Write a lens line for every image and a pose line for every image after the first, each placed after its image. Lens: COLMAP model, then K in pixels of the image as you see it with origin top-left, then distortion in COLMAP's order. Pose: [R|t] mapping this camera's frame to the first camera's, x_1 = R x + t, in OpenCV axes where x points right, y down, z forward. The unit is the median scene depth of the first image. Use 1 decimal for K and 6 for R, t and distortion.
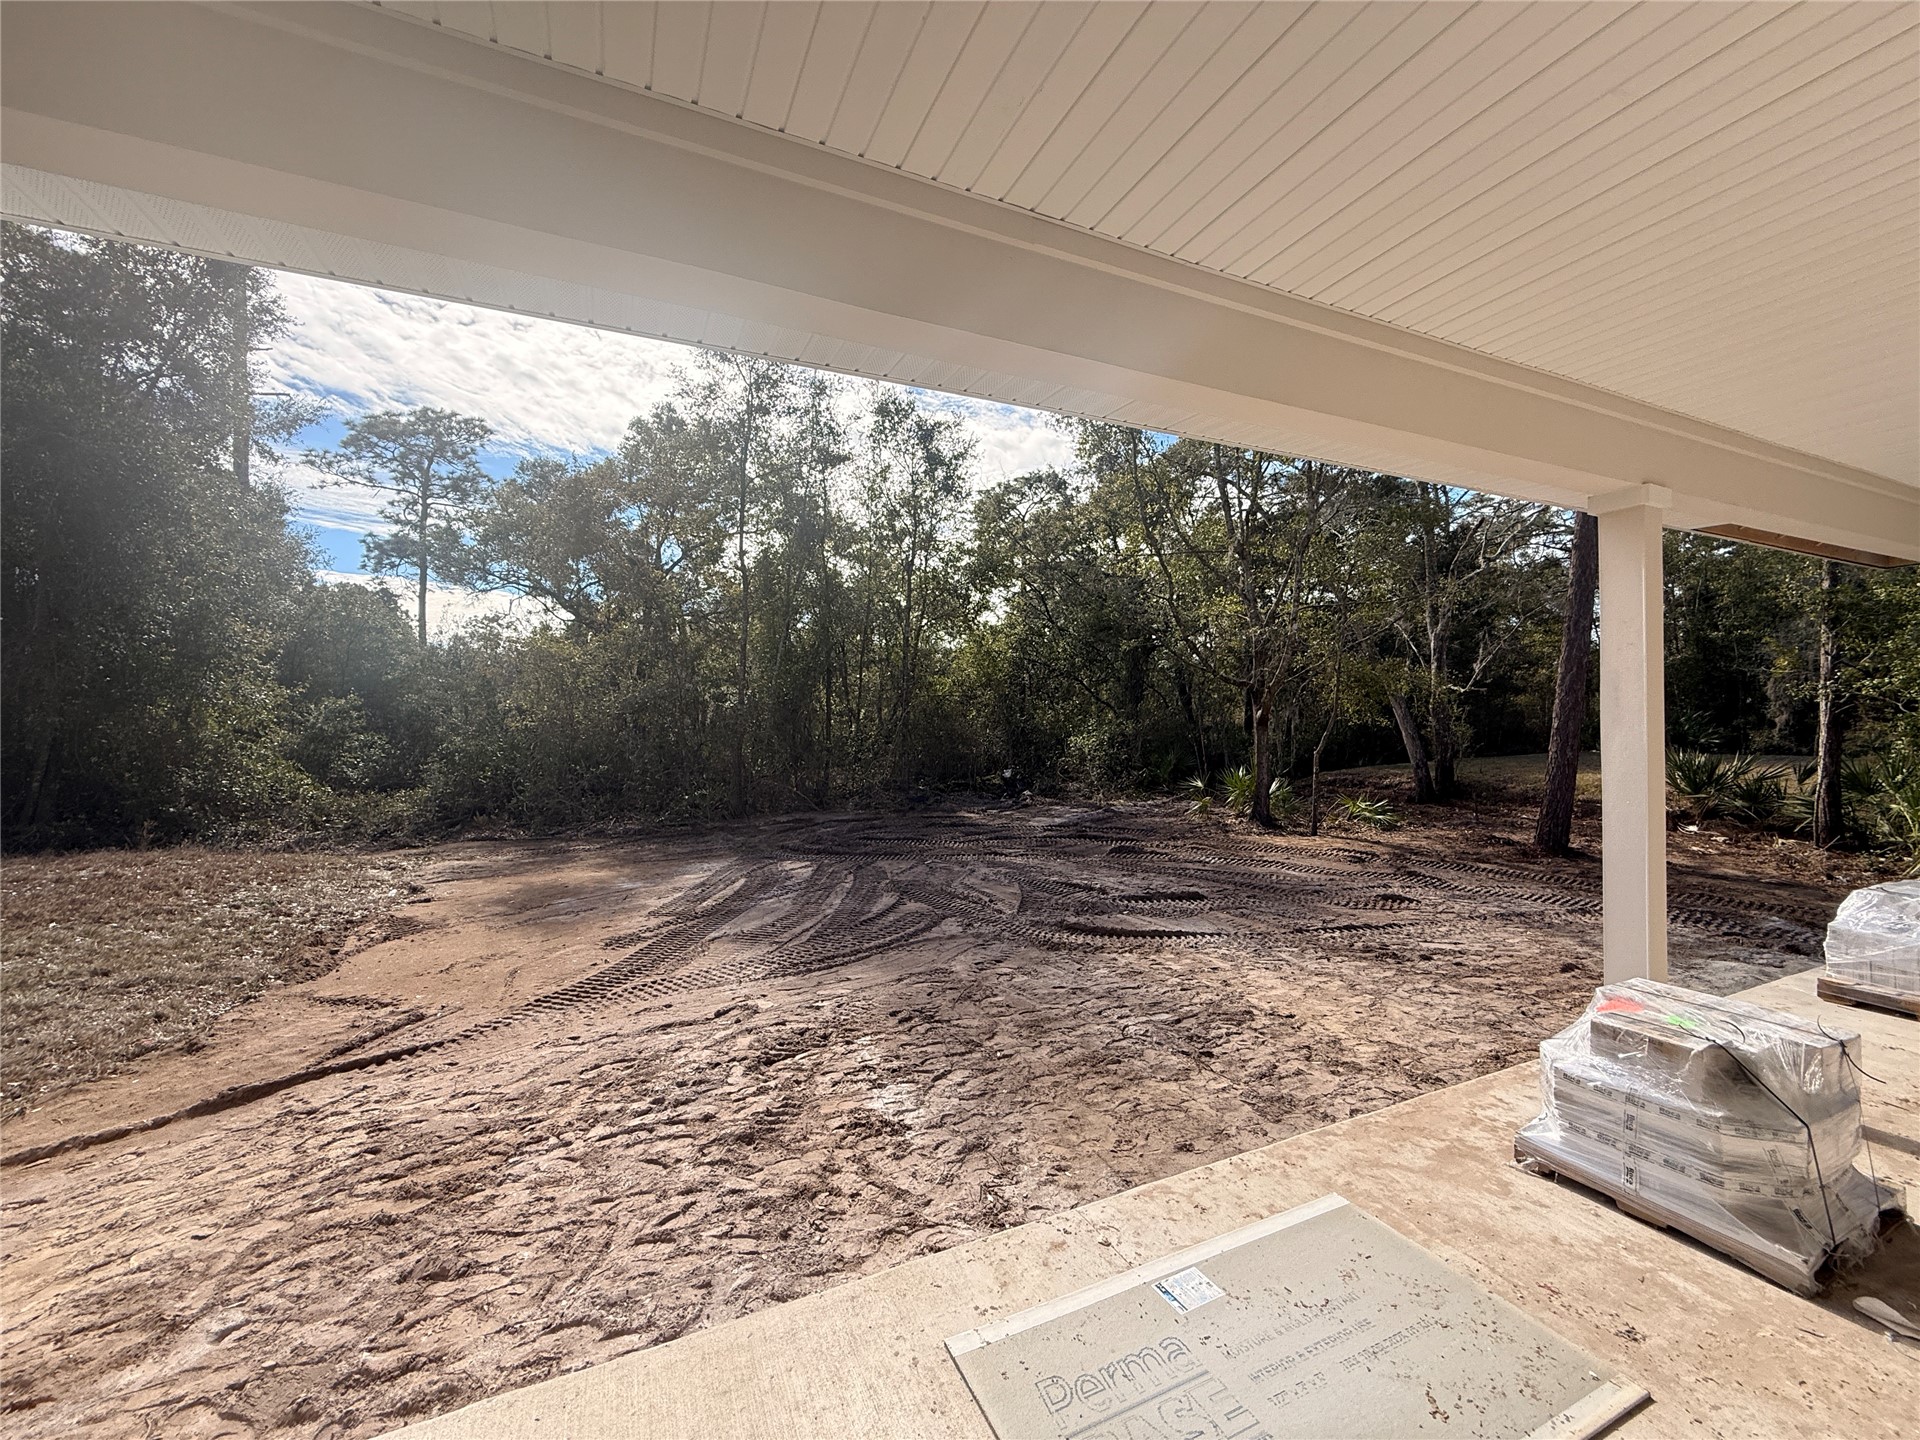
lens RADIAL K [[762.3, 0, 957.1], [0, 762.3, 718.7], [0, 0, 1]] dist [0.001362, -0.000086]
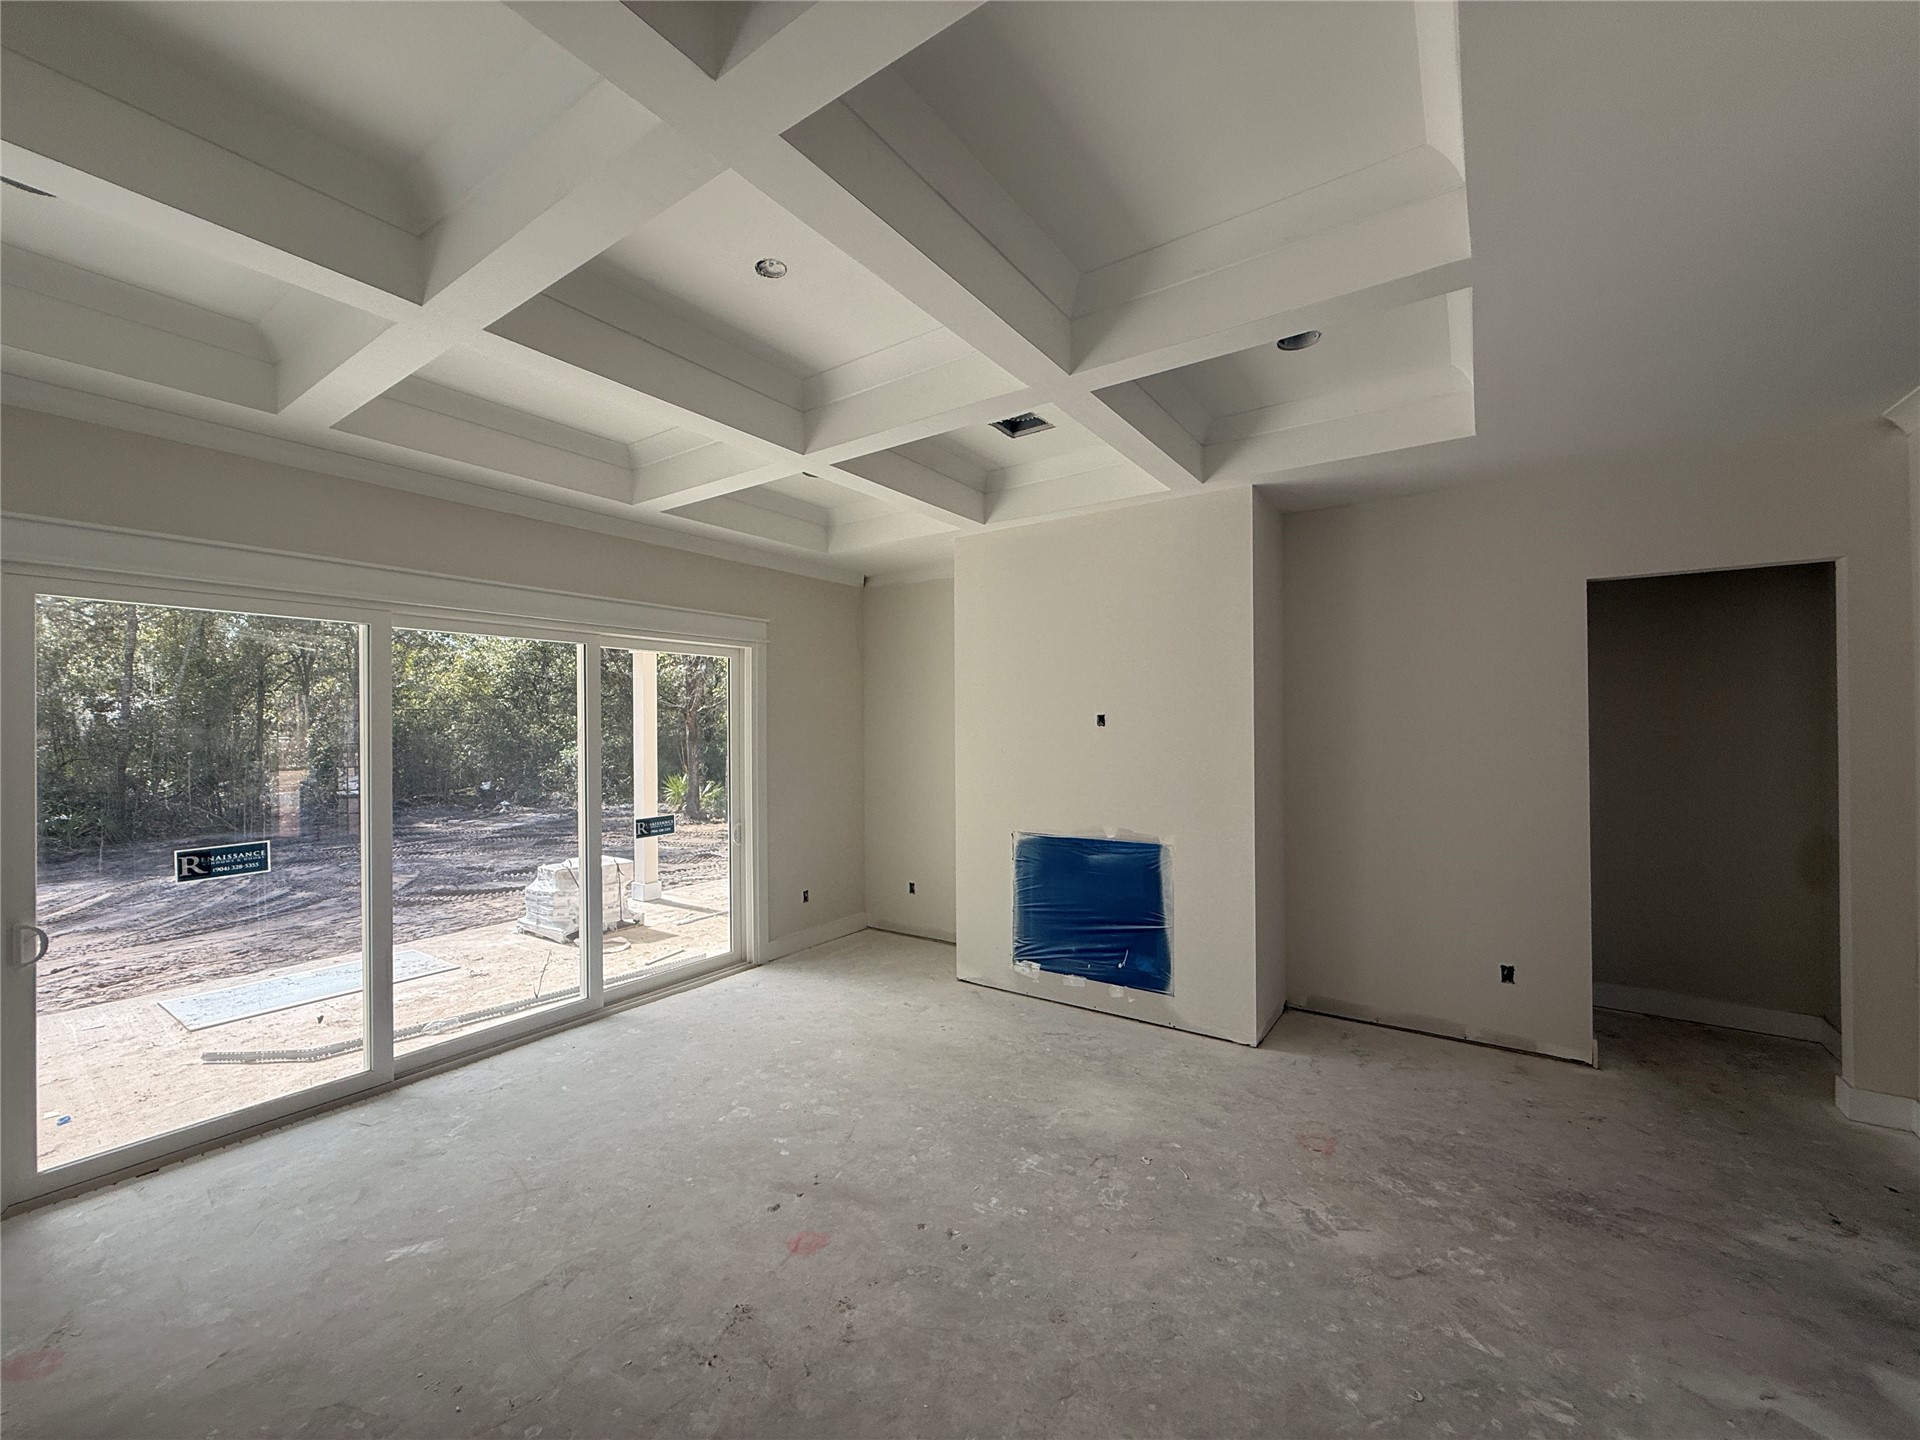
lens RADIAL K [[762.3, 0, 956.6], [0, 762.3, 724.4], [0, 0, 1]] dist [0.001362, -0.000086]
pose [[0.863208, 0.006773, 0.504802, 0.109995], [-0.004783, 0.999975, -0.005237, -0.012360], [-0.504825, 0.002106, 0.863219, -0.282138]]
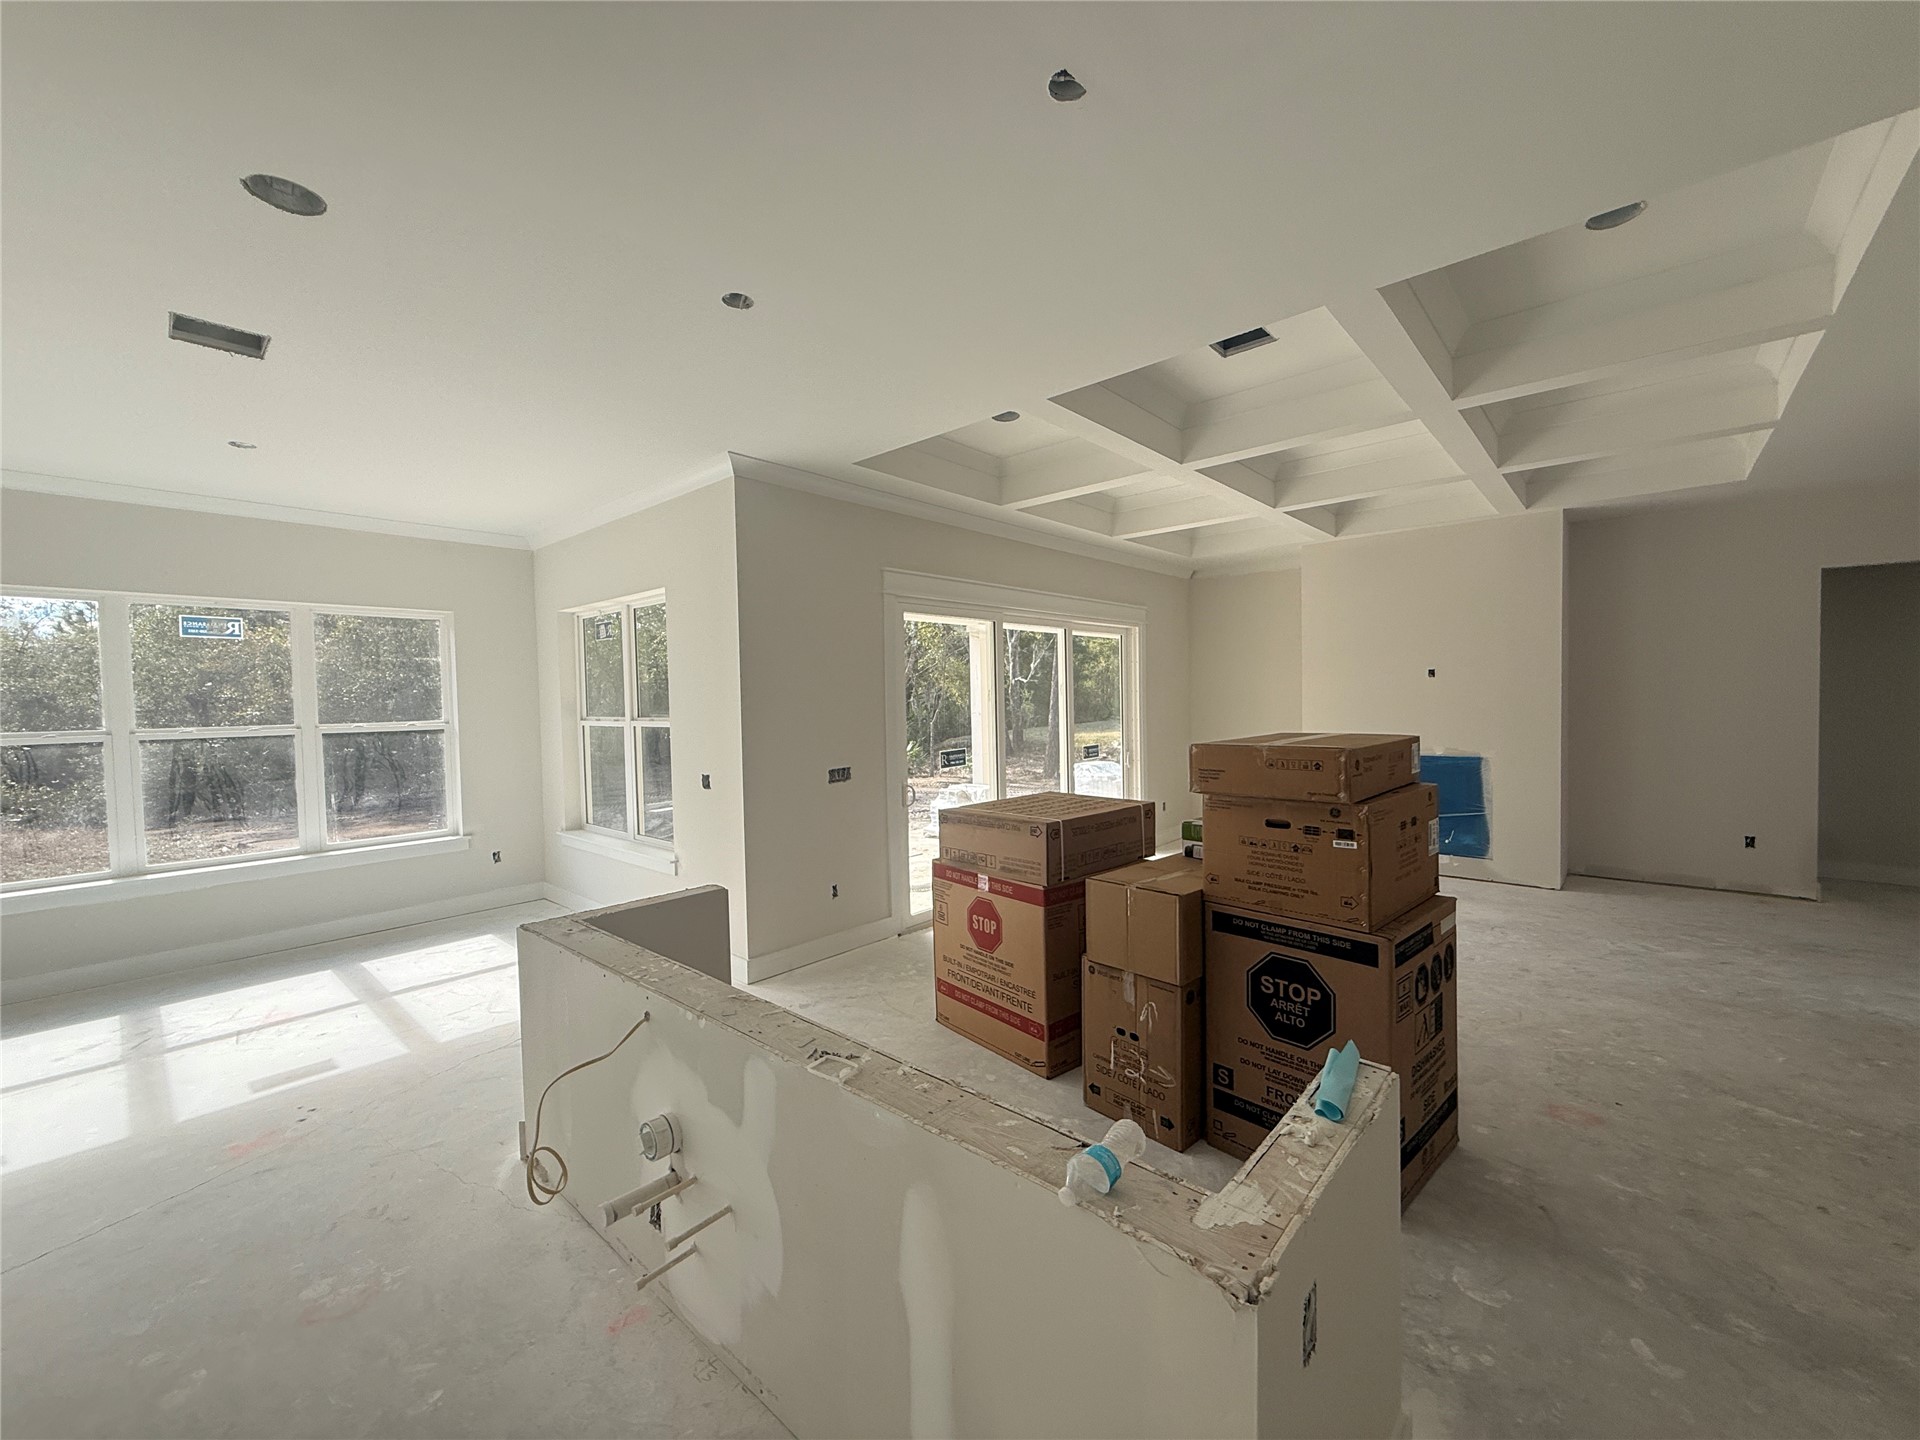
lens RADIAL K [[762.3, 0, 959.1], [0, 762.3, 723.5], [0, 0, 1]] dist [0.001362, -0.000086]
pose [[0.917767, -0.023207, 0.396441, -0.059763], [0.010559, 0.999364, 0.034058, -0.006418], [-0.396979, -0.027072, 0.917428, -0.329427]]
